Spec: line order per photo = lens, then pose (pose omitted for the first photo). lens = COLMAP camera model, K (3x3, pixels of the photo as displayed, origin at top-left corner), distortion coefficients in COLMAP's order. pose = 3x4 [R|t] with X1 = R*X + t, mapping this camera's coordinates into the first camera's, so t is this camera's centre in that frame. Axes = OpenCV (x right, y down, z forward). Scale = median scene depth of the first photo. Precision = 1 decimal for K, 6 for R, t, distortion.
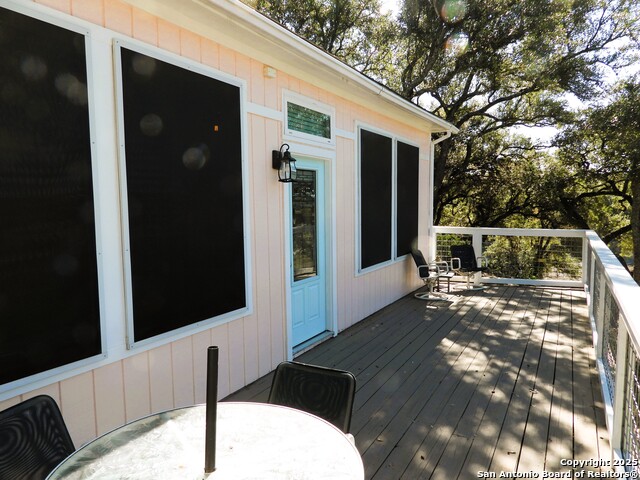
lens RADIAL K [[458.9, 0, 315.7], [0, 458.9, 238.7], [0, 0, 1]] dist [-0.022551, 0.007460]
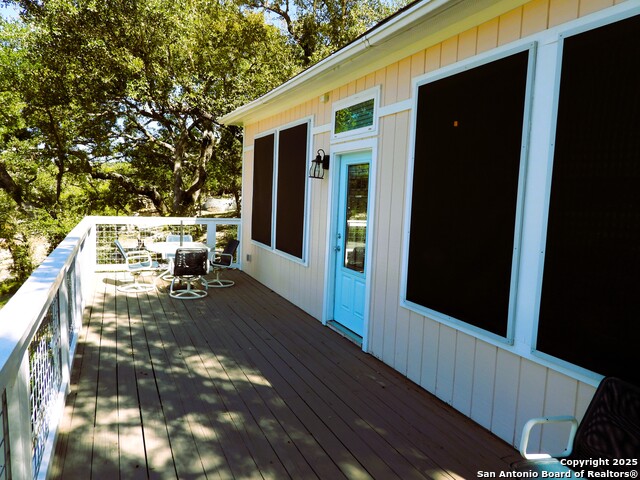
lens RADIAL K [[458.9, 0, 315.9], [0, 458.9, 242.8], [0, 0, 1]] dist [-0.022551, 0.007460]
pose [[-0.601494, 0.063072, -0.796383, 0.941365], [-0.103628, 0.982296, 0.156065, -0.140305], [0.792127, 0.176400, -0.584309, 1.701985]]
